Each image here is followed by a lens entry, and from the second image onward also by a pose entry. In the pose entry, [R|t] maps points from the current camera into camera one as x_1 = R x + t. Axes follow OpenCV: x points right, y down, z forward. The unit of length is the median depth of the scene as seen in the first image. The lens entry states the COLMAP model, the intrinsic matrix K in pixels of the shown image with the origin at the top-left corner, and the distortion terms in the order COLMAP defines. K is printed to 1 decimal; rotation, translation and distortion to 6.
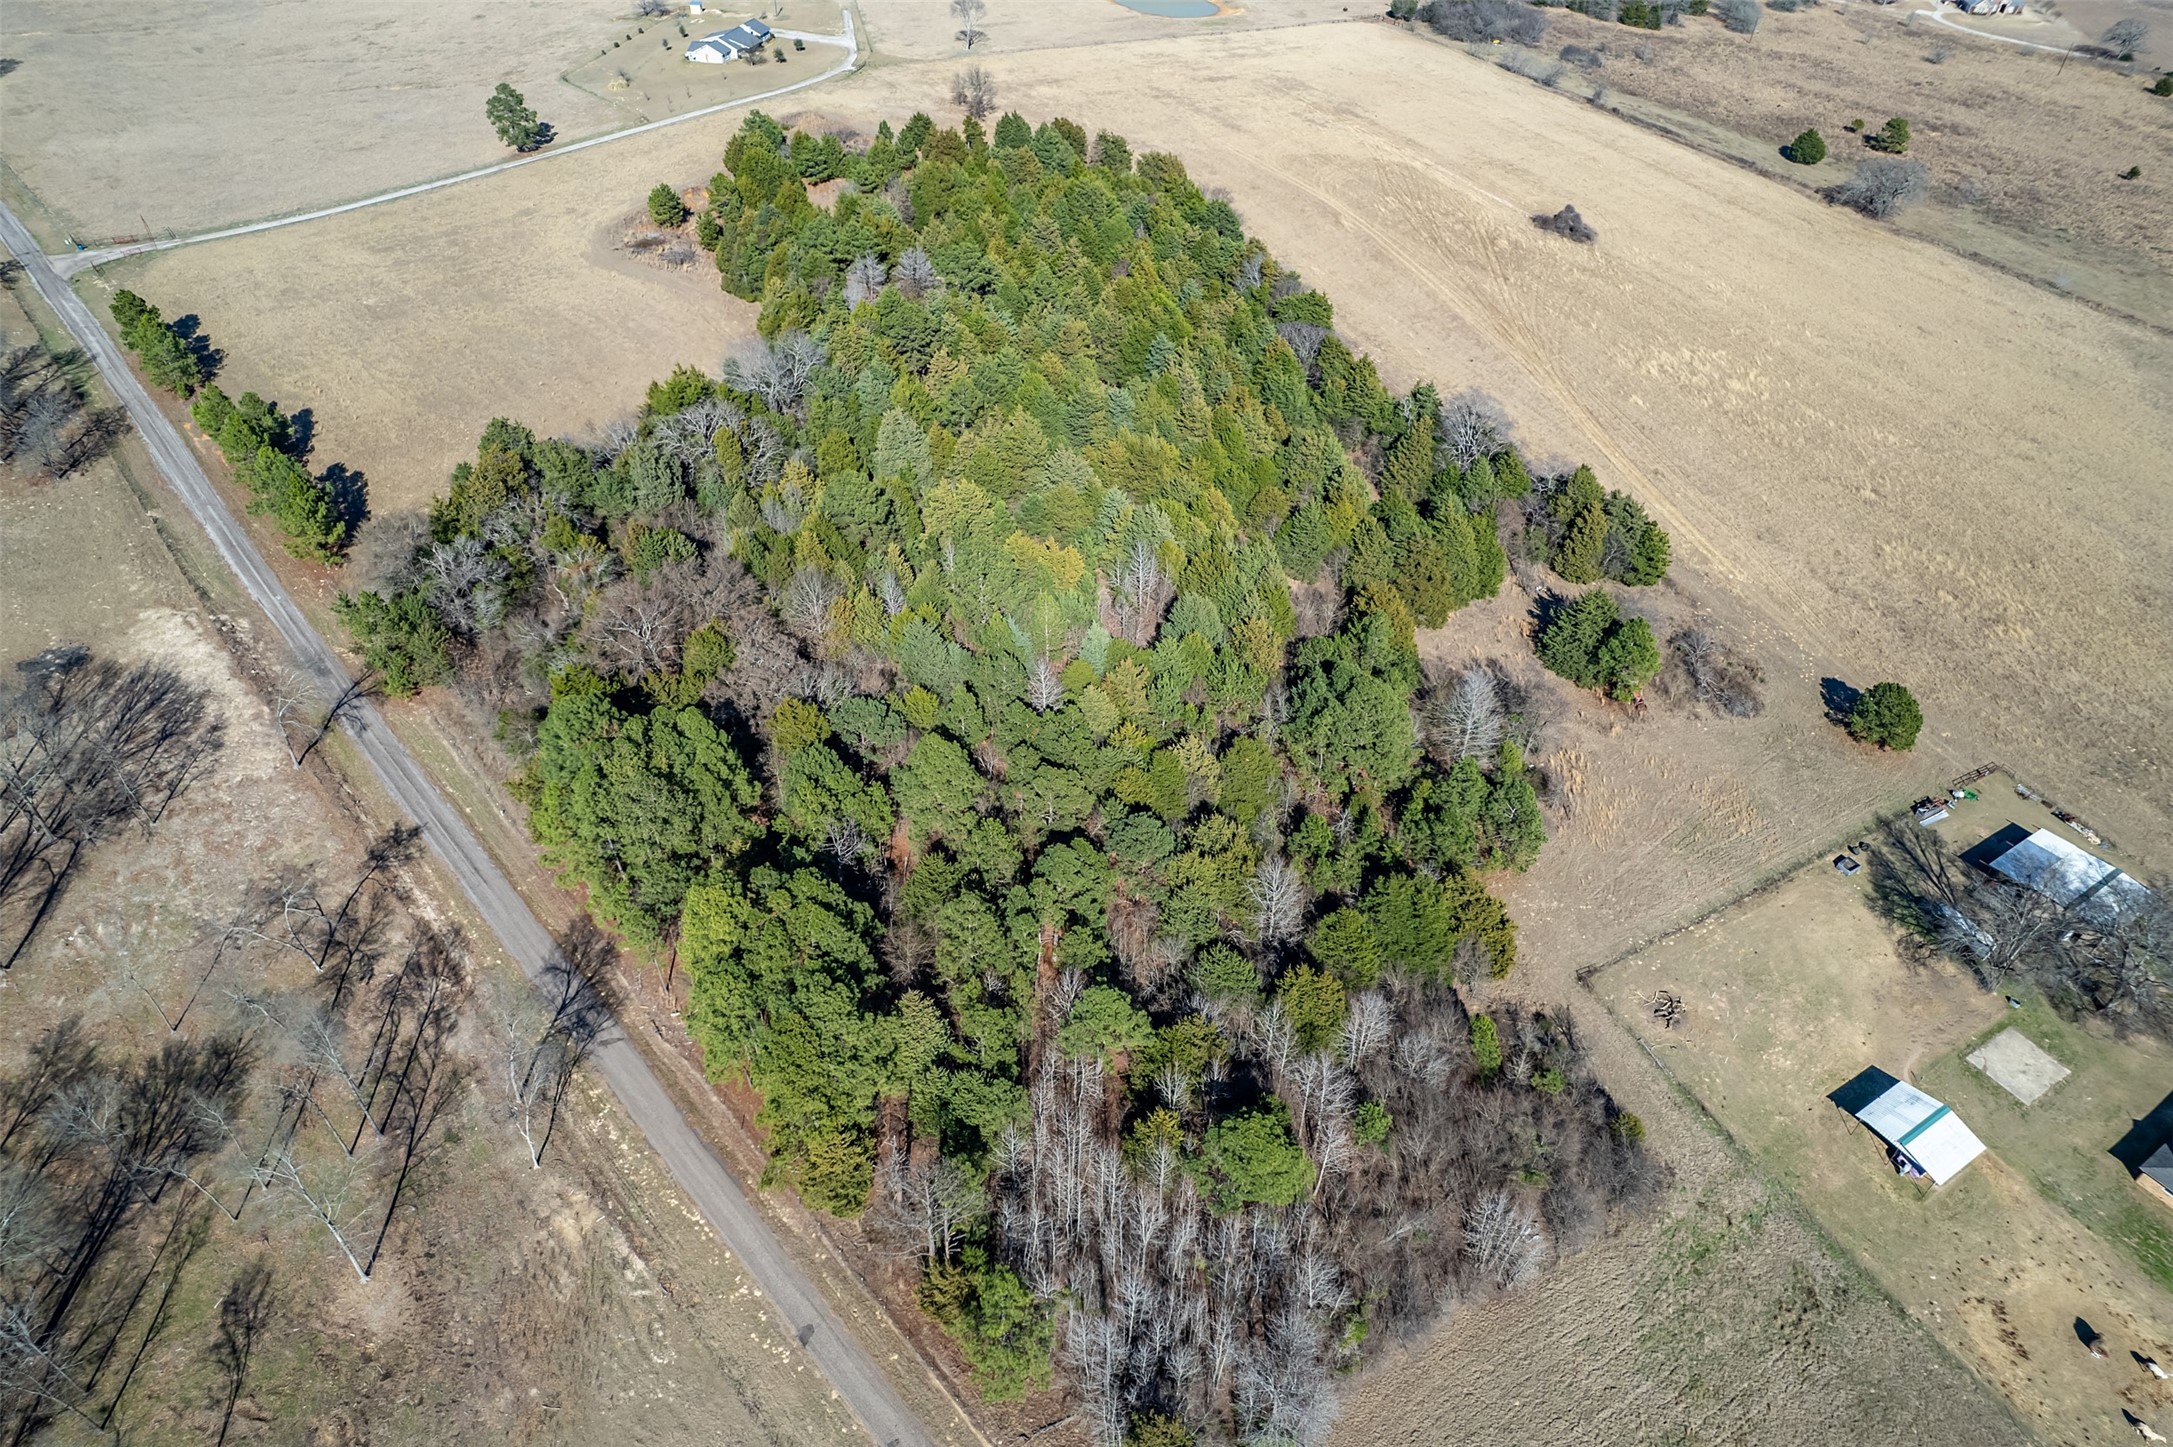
lens RADIAL K [[1390.2, 0, 1090.3], [0, 1390.2, 736.3], [0, 0, 1]] dist [-0.073325, 0.068771]
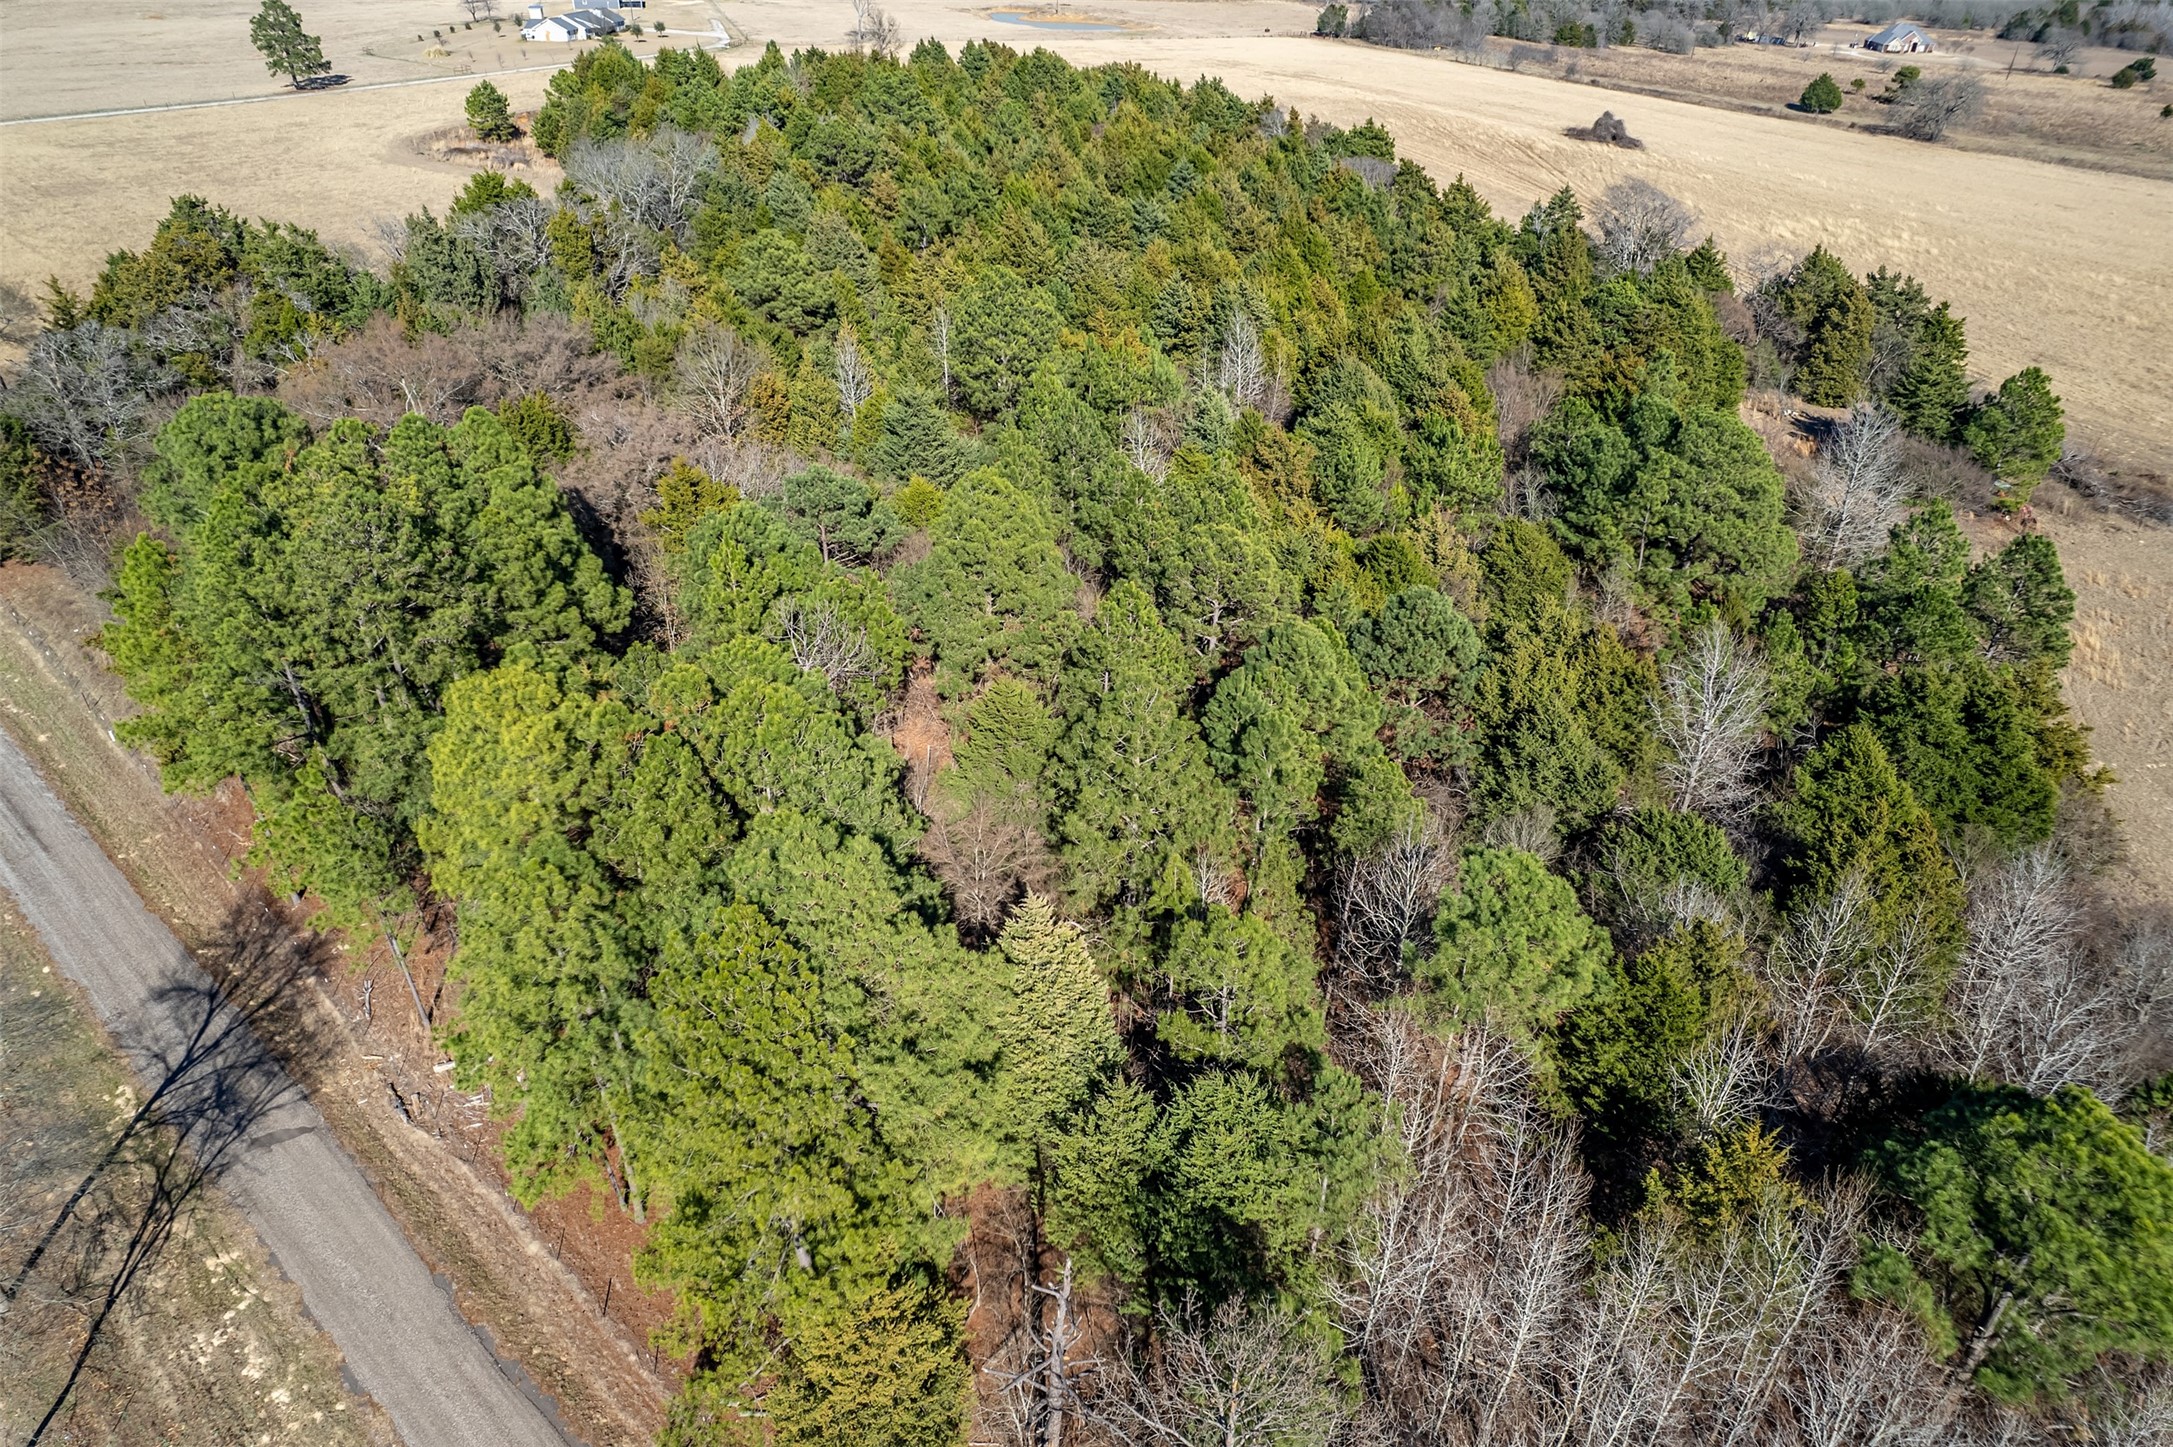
lens RADIAL K [[1390.2, 0, 1091.8], [0, 1390.2, 739.3], [0, 0, 1]] dist [-0.073325, 0.068771]
pose [[0.994084, -0.063699, 0.087977, -0.113970], [0.075592, 0.987368, -0.139250, 0.154304], [-0.077995, 0.145076, 0.986342, 0.477924]]
